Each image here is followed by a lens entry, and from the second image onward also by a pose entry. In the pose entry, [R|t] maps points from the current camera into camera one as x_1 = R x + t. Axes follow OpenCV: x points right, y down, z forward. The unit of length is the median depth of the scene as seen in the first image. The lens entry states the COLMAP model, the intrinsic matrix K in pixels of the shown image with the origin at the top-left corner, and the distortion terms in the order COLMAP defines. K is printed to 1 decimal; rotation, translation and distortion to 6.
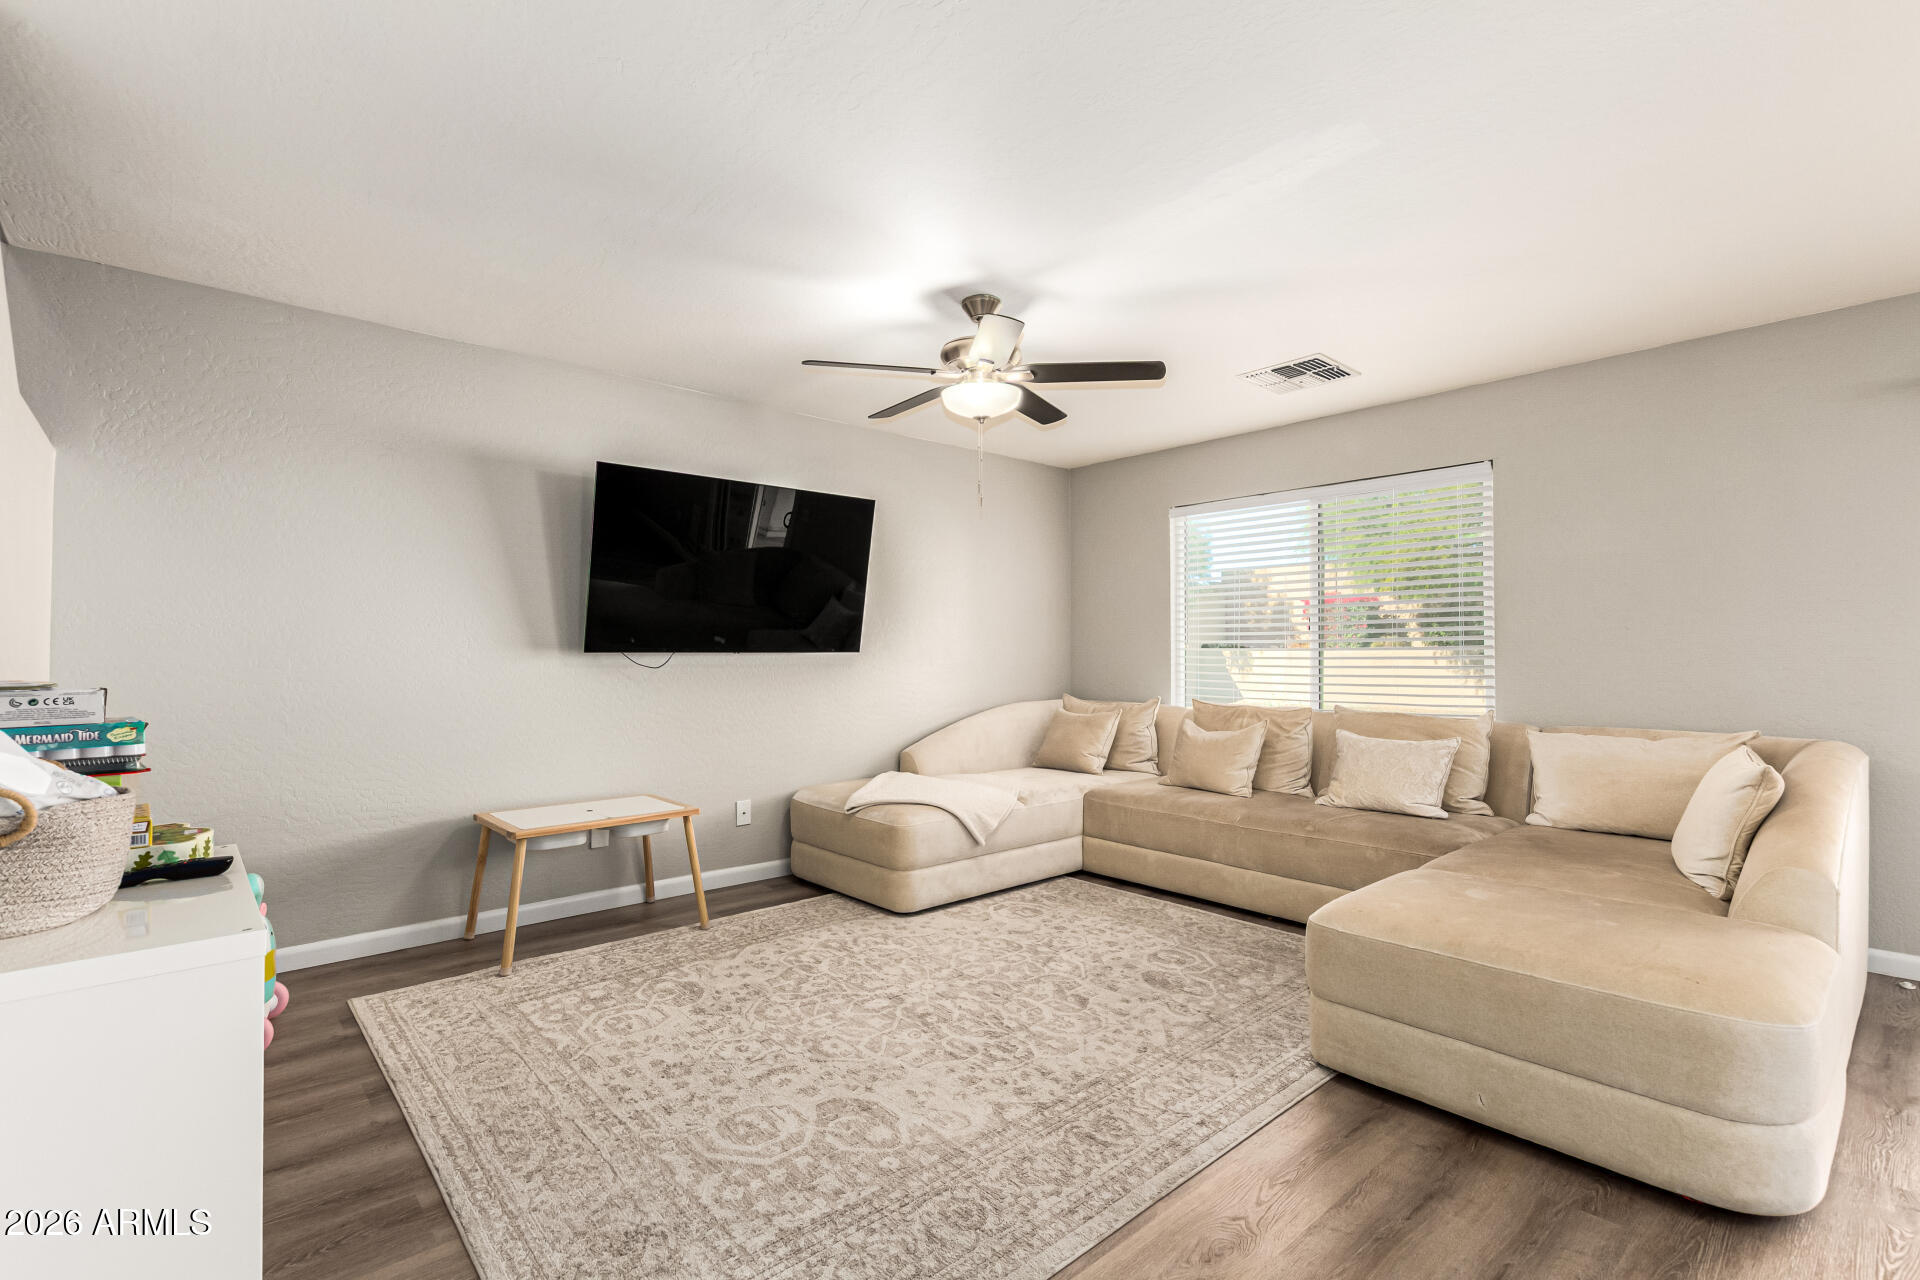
lens RADIAL K [[880.0, 0, 955.0], [0, 880.0, 635.0], [0, 0, 1]] dist [0.002280, -0.003127]
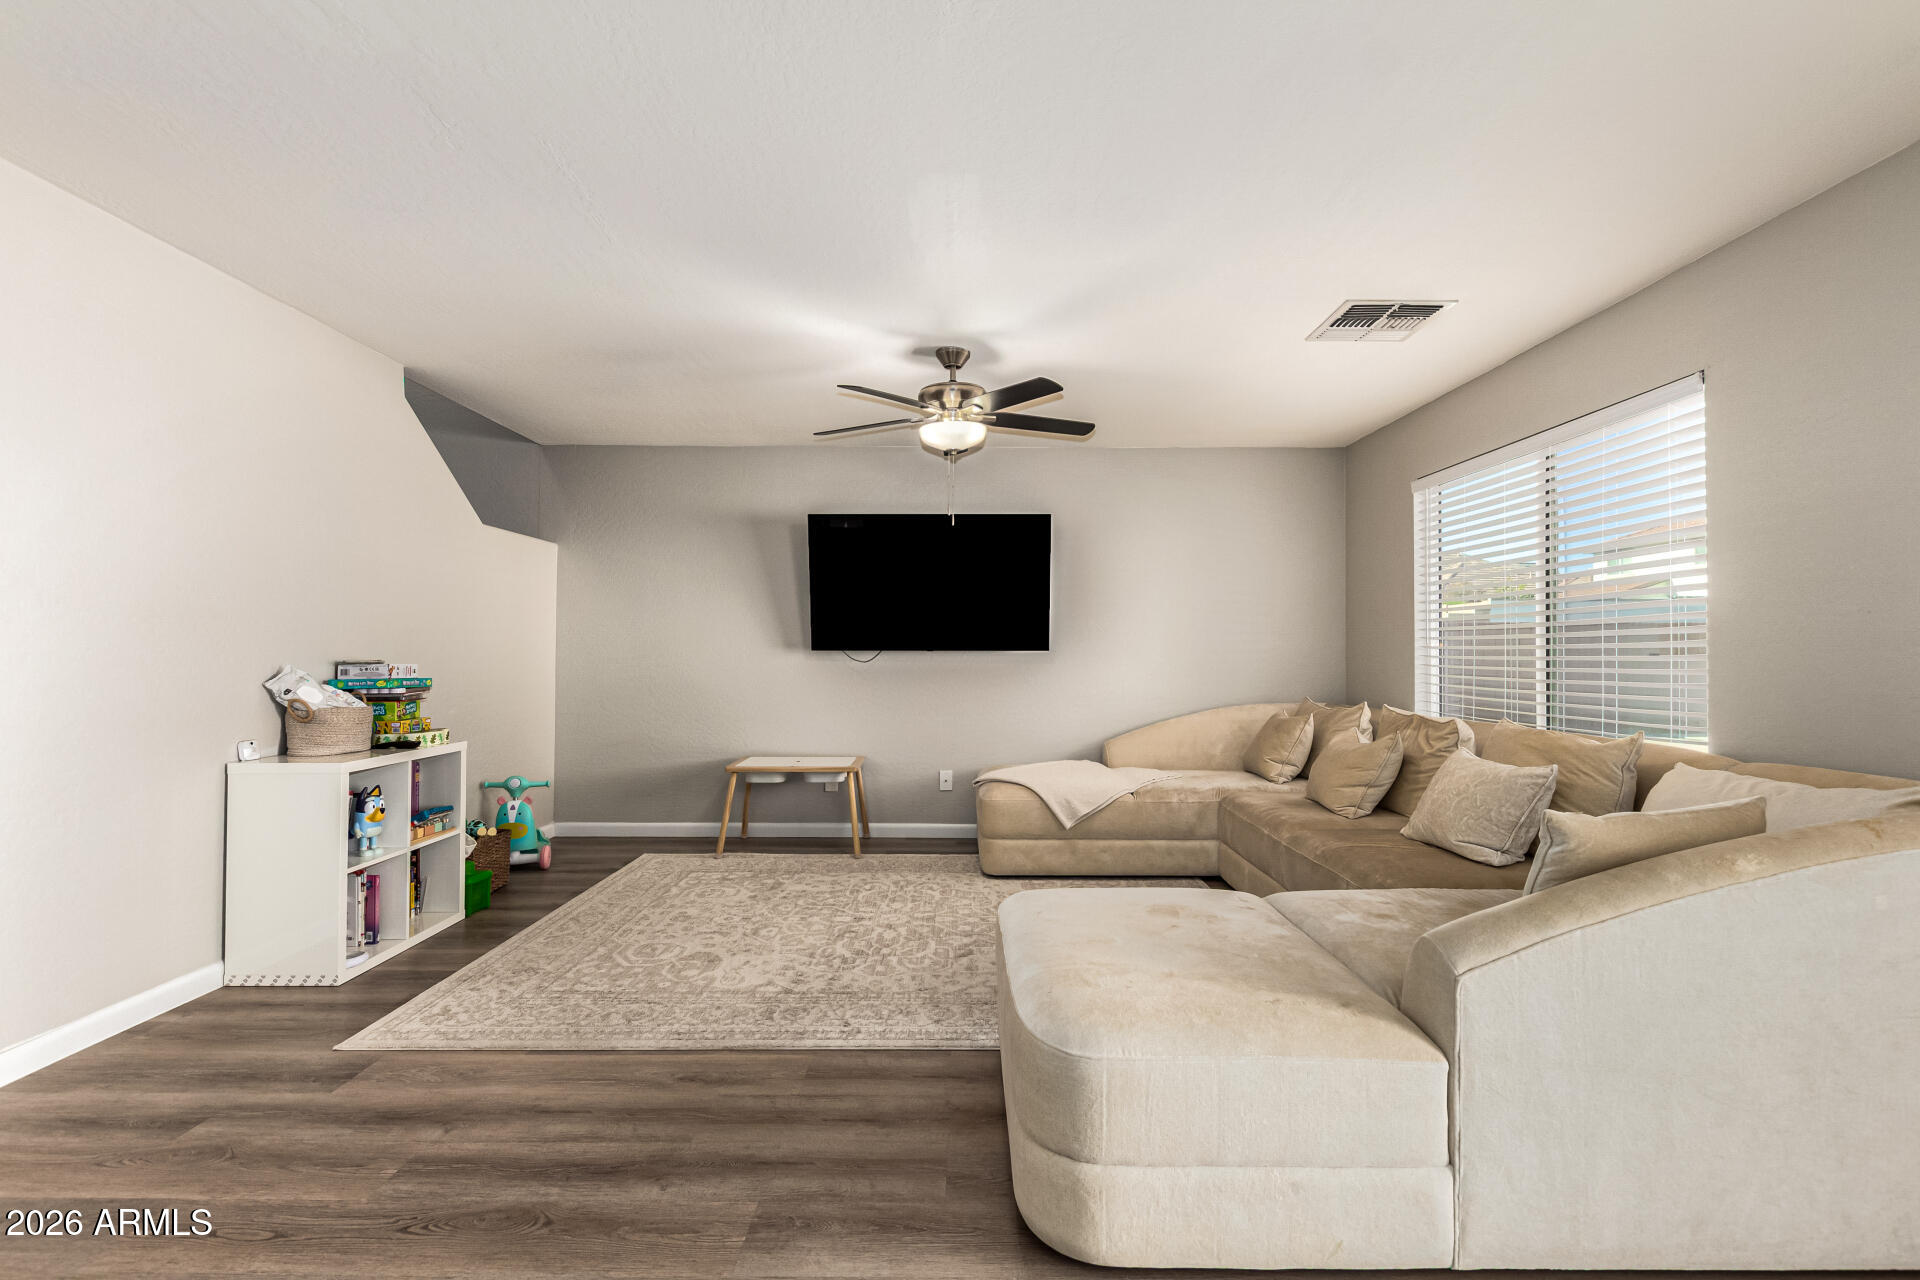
lens RADIAL K [[880.0, 0, 956.3], [0, 880.0, 635.9], [0, 0, 1]] dist [0.002280, -0.003127]
pose [[0.742858, -0.010625, -0.669365, 0.867083], [0.011757, 0.999927, -0.002825, 0.004363], [0.669346, -0.005771, 0.742928, 0.137423]]
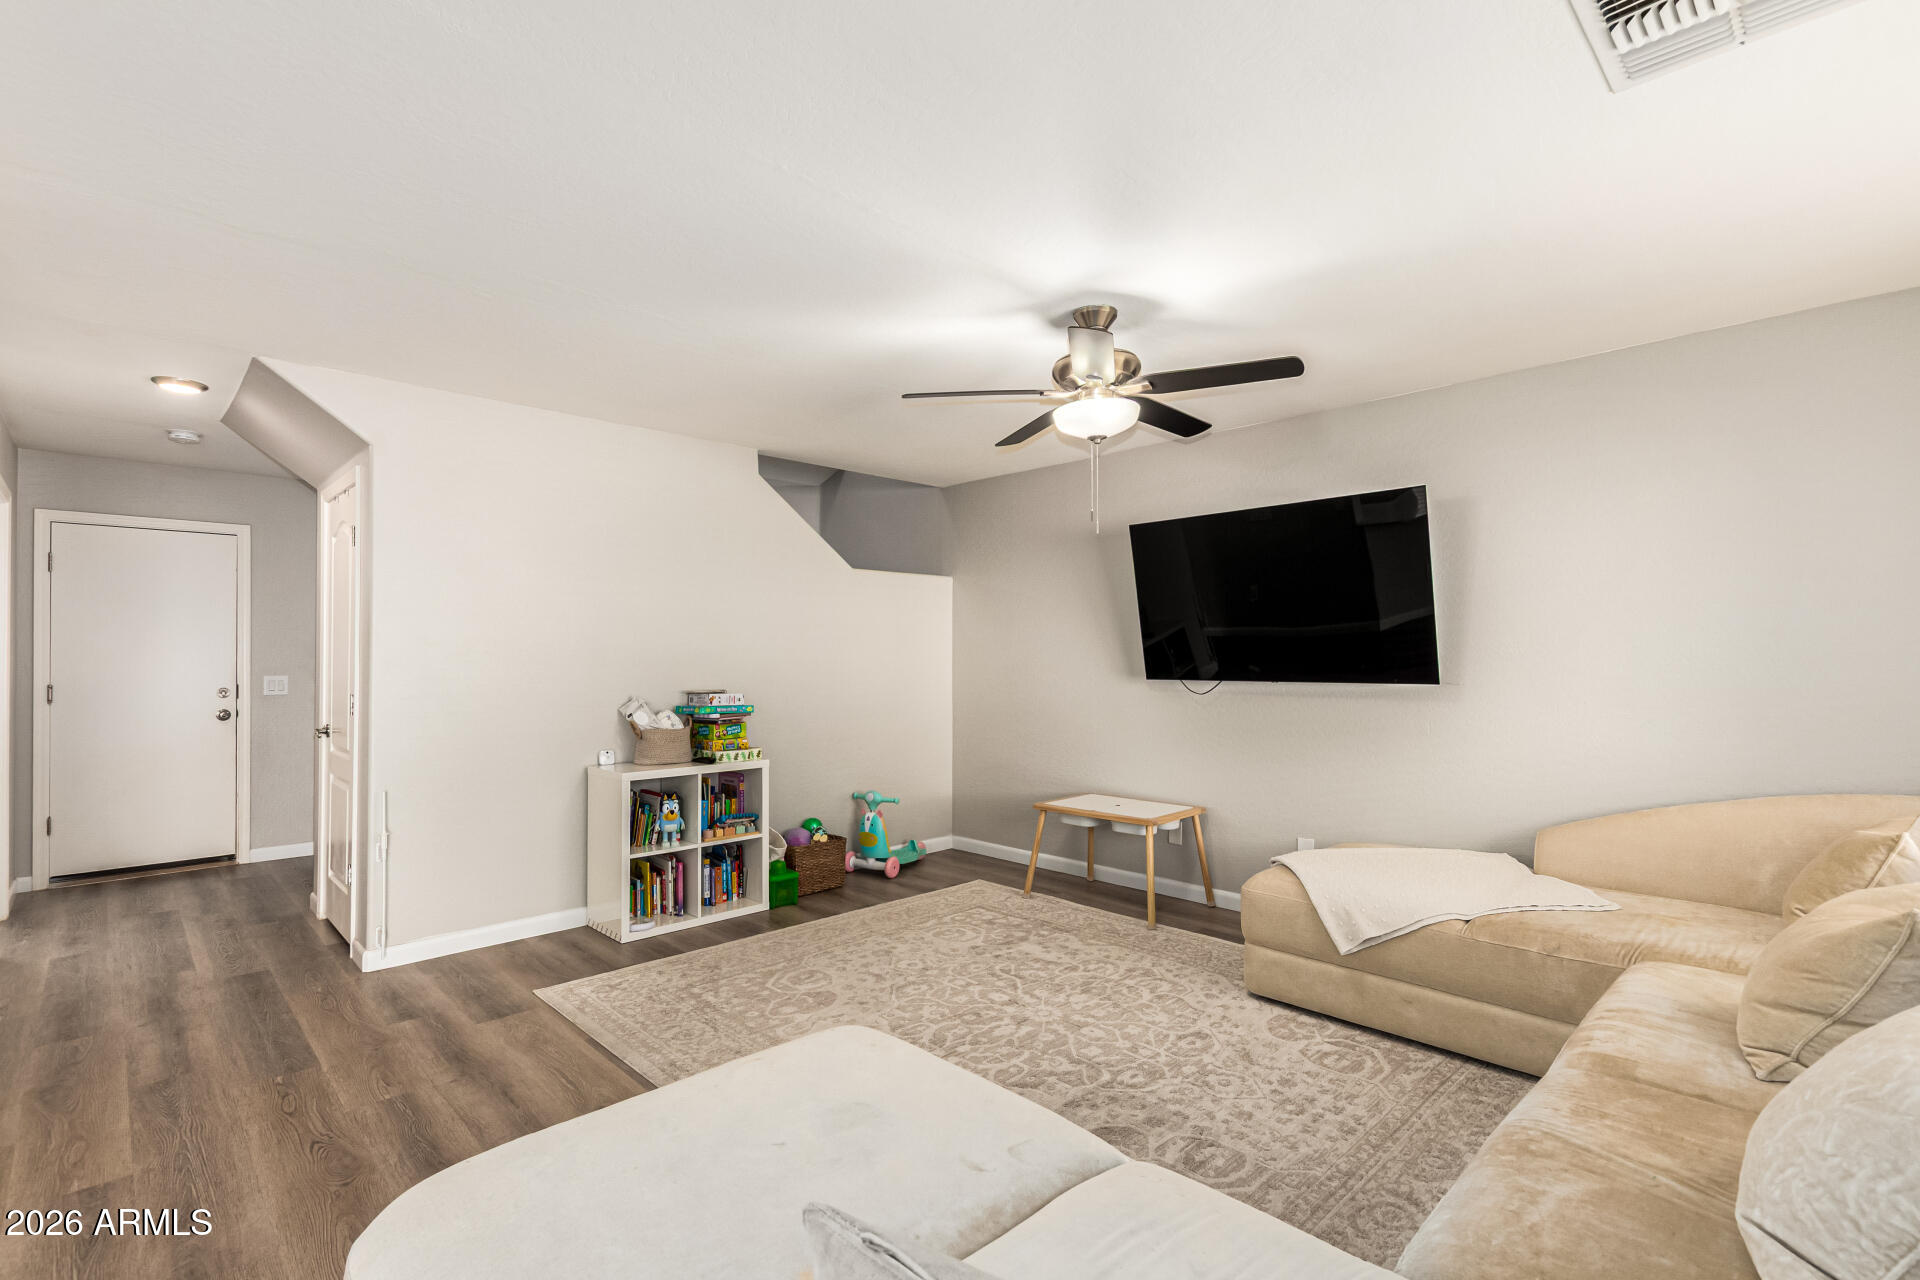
lens RADIAL K [[880.0, 0, 957.9], [0, 880.0, 649.2], [0, 0, 1]] dist [0.002280, -0.003127]
pose [[0.039276, -0.010118, -0.999177, 1.000119], [0.023666, 0.999678, -0.009193, -0.022096], [0.998948, -0.023286, 0.039503, 0.863918]]
